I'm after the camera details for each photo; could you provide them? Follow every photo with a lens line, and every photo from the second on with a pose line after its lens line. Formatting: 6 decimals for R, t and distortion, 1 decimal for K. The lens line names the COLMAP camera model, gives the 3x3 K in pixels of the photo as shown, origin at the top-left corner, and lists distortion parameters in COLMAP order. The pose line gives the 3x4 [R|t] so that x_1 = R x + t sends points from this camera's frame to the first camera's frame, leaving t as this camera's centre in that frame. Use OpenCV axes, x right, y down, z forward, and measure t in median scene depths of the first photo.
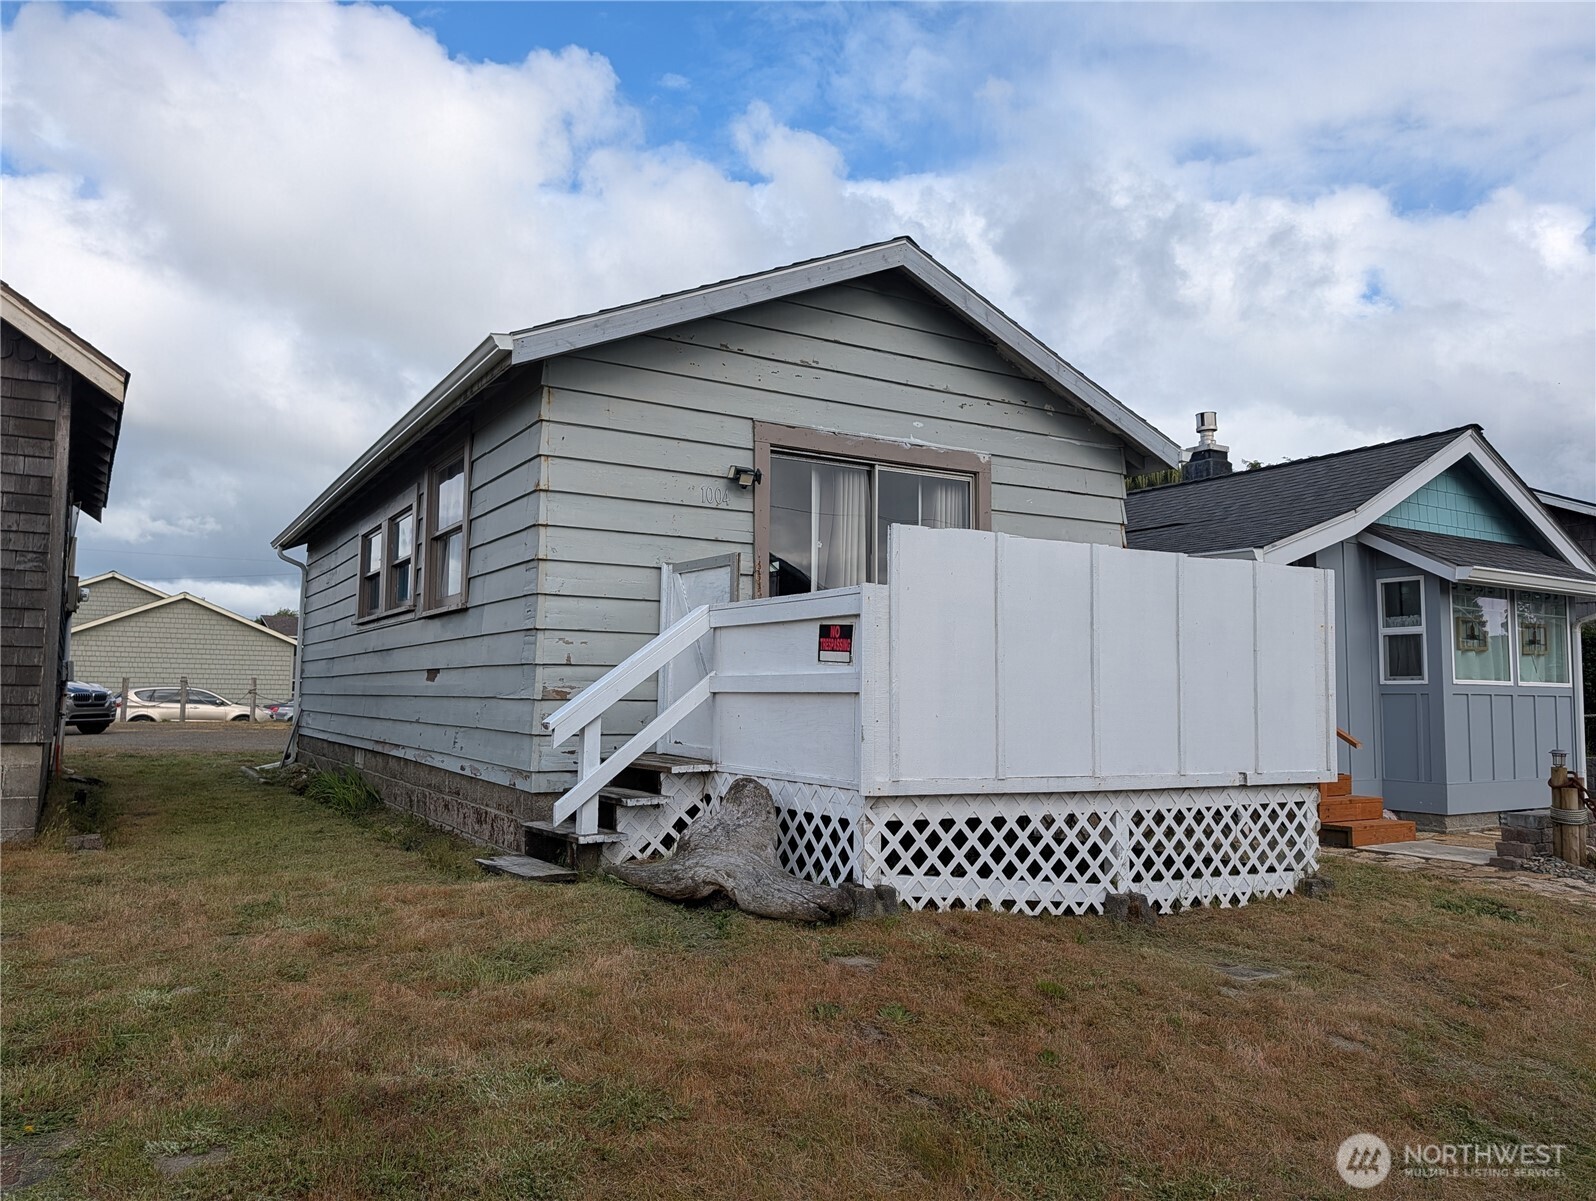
lens RADIAL K [[1159.0, 0, 785.9], [0, 1159.0, 590.4], [0, 0, 1]] dist [-0.015047, -0.005214]
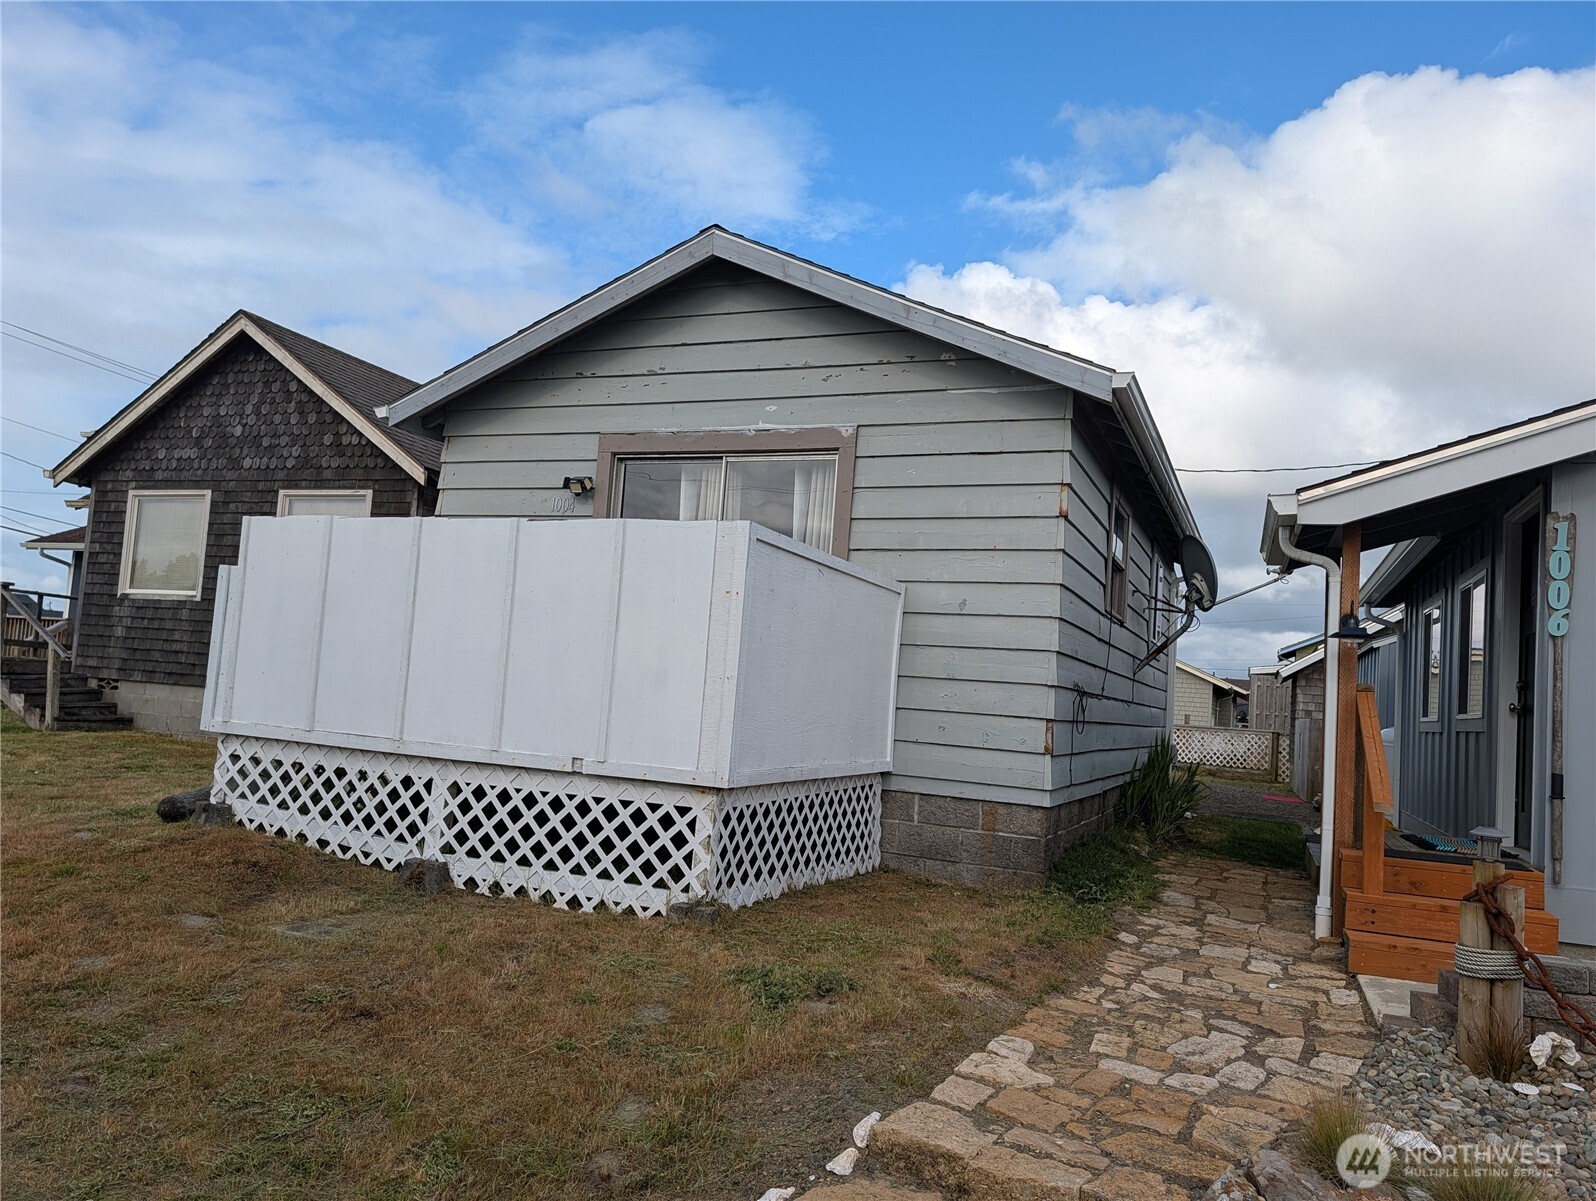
lens RADIAL K [[1159.0, 0, 787.2], [0, 1159.0, 612.4], [0, 0, 1]] dist [-0.015047, -0.005214]
pose [[0.605826, -0.033805, -0.794879, 1.271847], [0.011187, 0.999360, -0.033975, 0.083756], [0.795518, 0.011691, 0.605817, 0.629455]]
